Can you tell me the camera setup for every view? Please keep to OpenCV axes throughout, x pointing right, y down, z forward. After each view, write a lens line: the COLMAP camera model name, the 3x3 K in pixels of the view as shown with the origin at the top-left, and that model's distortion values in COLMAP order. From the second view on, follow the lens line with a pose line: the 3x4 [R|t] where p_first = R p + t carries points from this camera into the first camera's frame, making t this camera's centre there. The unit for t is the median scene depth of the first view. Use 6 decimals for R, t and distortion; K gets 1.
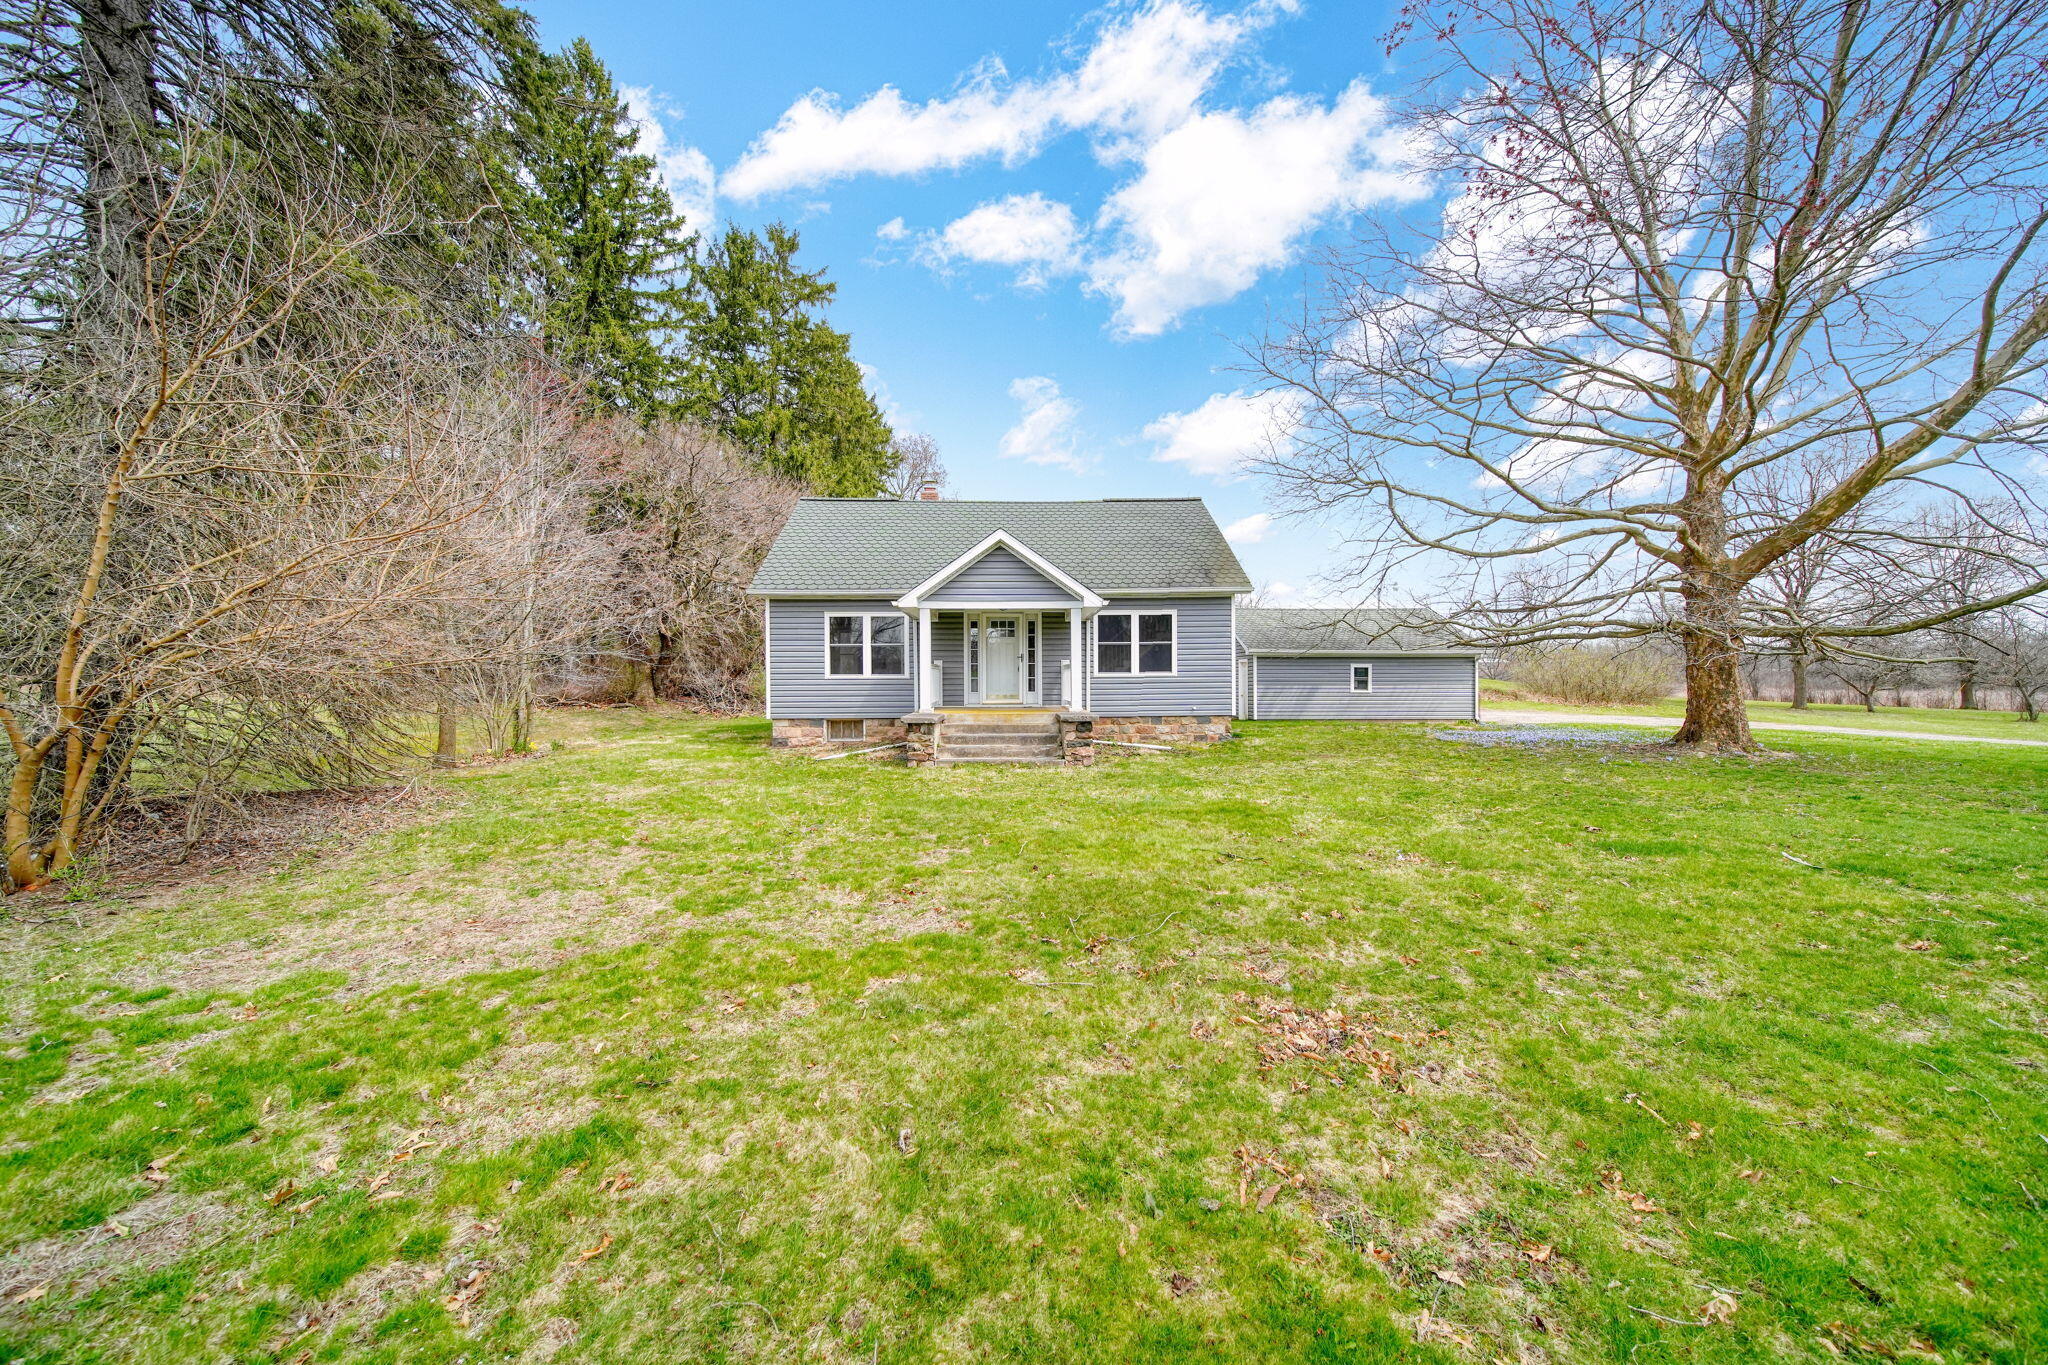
lens RADIAL K [[715.0, 0, 1024.0], [0, 715.0, 682.5], [0, 0, 1]] dist [0.000025, -0.001807]
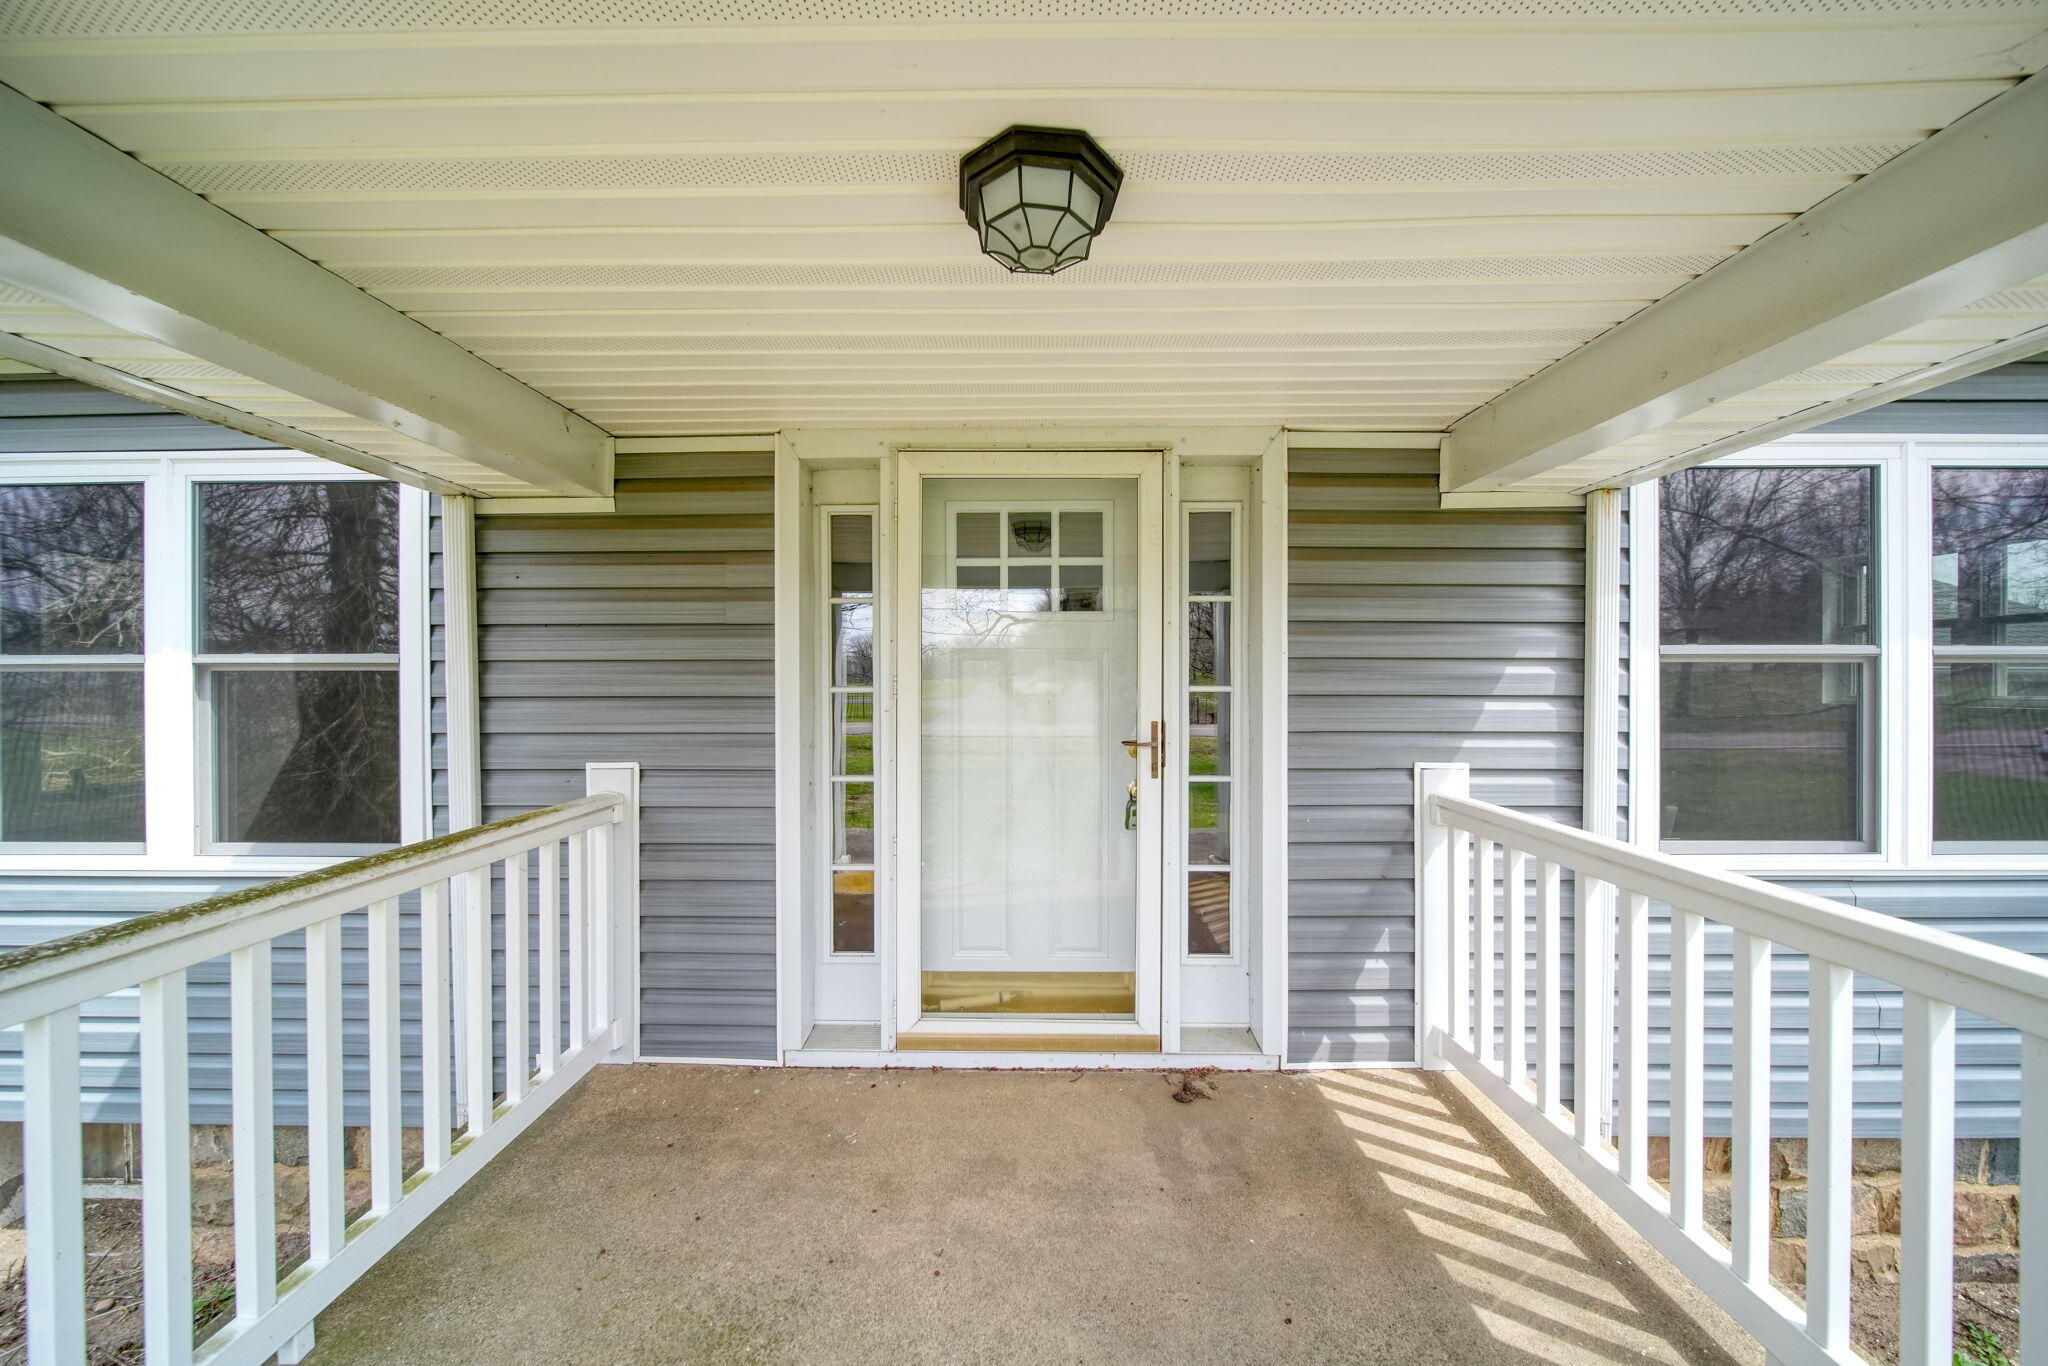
lens RADIAL K [[724.1, 0, 1023.4], [0, 724.1, 688.6], [0, 0, 1]] dist [0.001221, -0.005225]
pose [[0.999754, 0.002408, -0.022031, -0.027186], [-0.002523, 0.999983, -0.005185, -0.046361], [0.022018, 0.005239, 0.999744, 0.840766]]
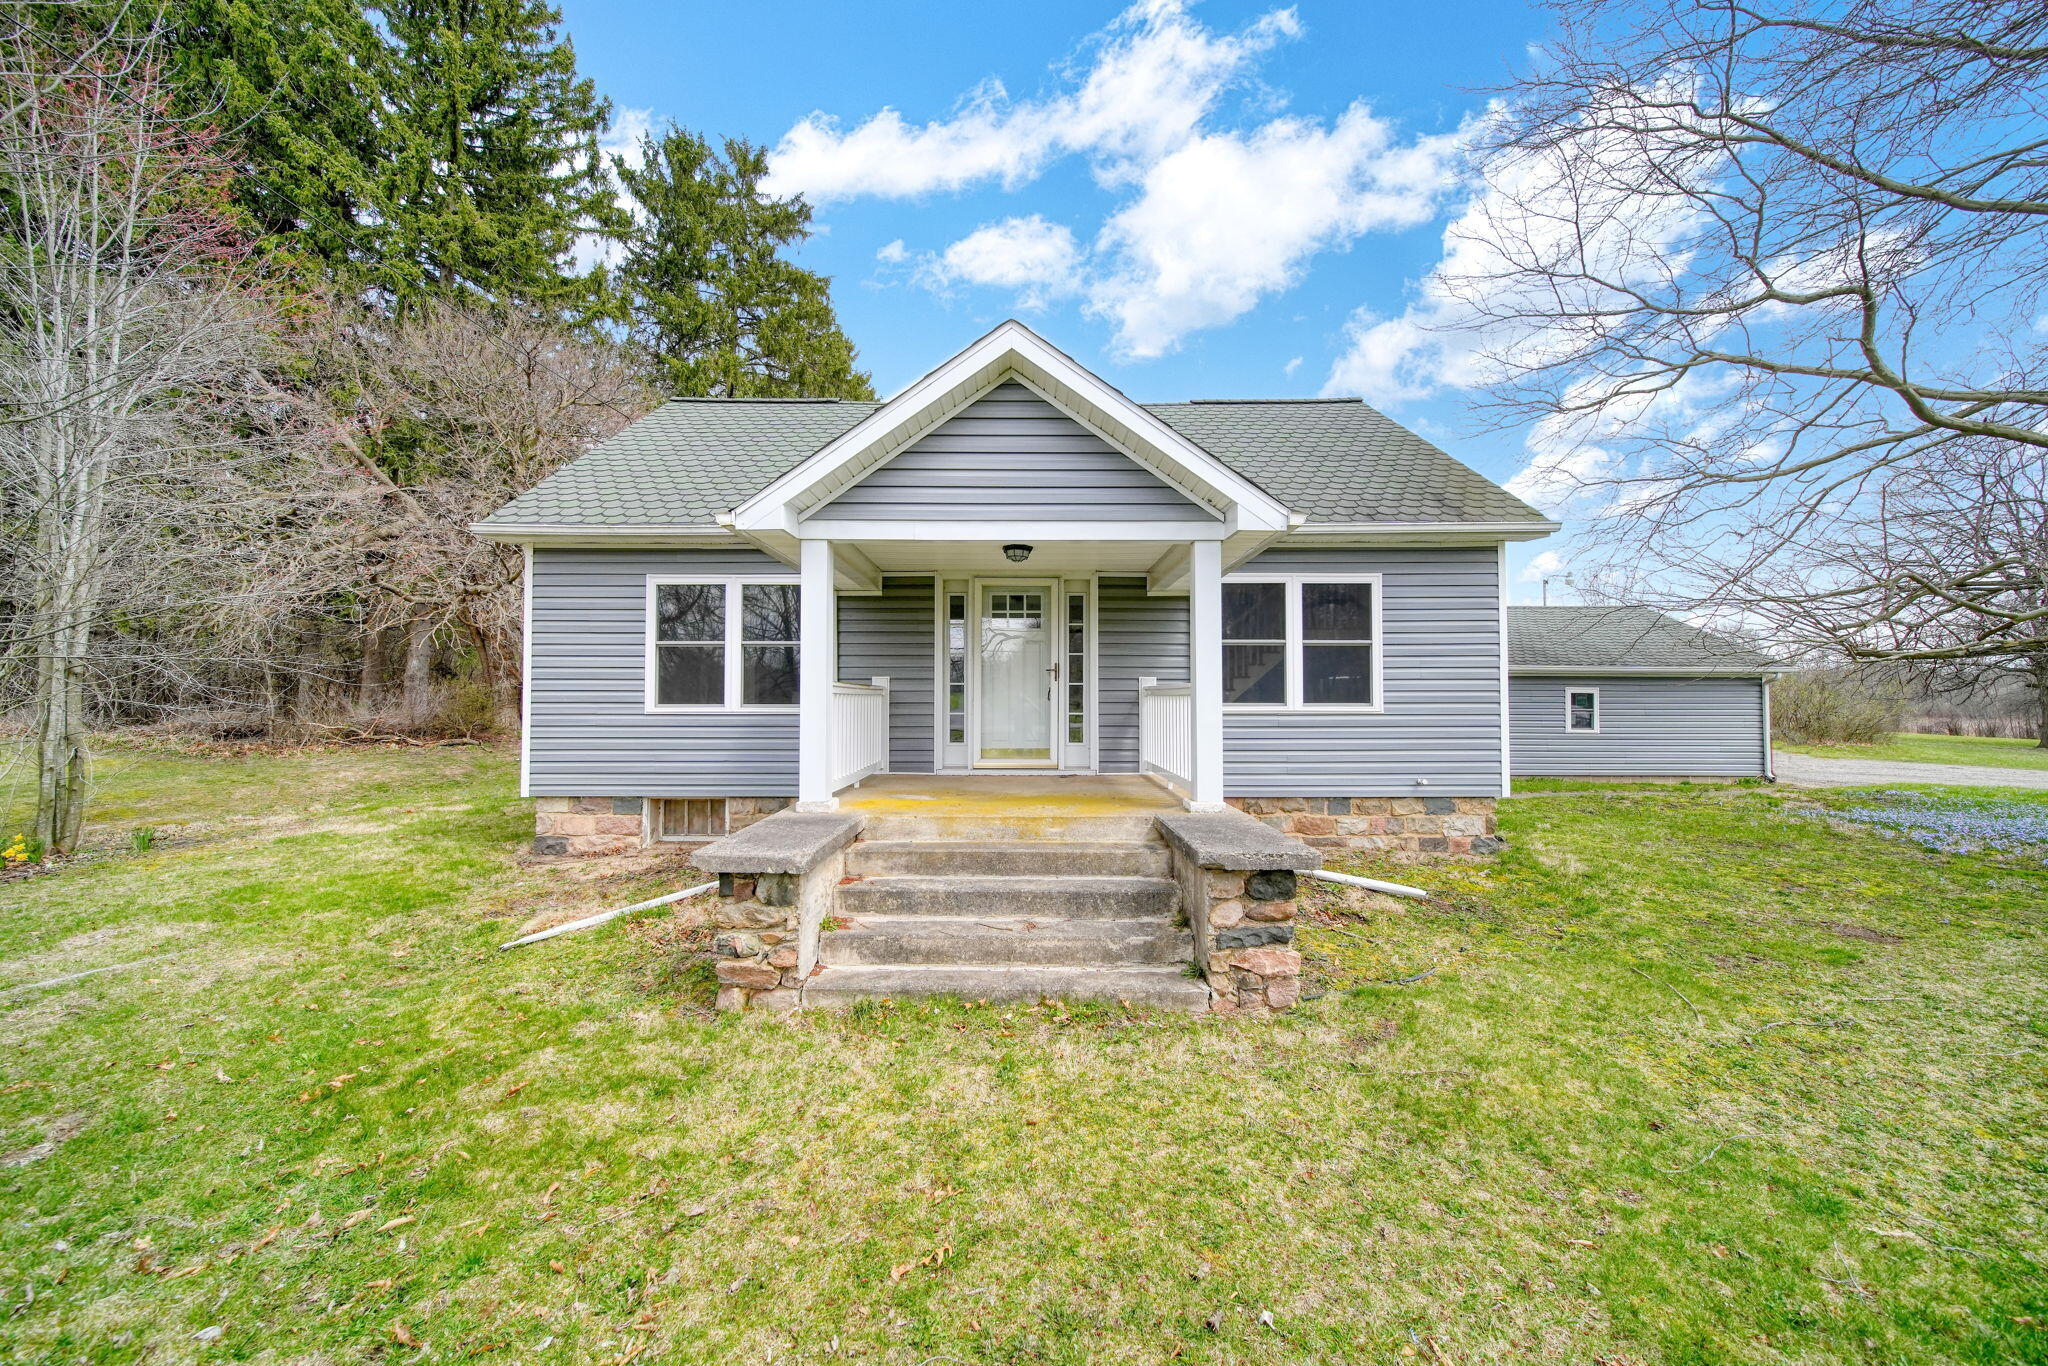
lens RADIAL K [[717.7, 0, 1024.0], [0, 717.7, 683.0], [0, 0, 1]] dist [0.001565, -0.001842]
pose [[0.999828, 0.005112, -0.017840, -0.015645], [-0.005613, 0.999588, -0.028159, -0.013811], [0.017688, 0.028254, 0.999444, 0.520850]]
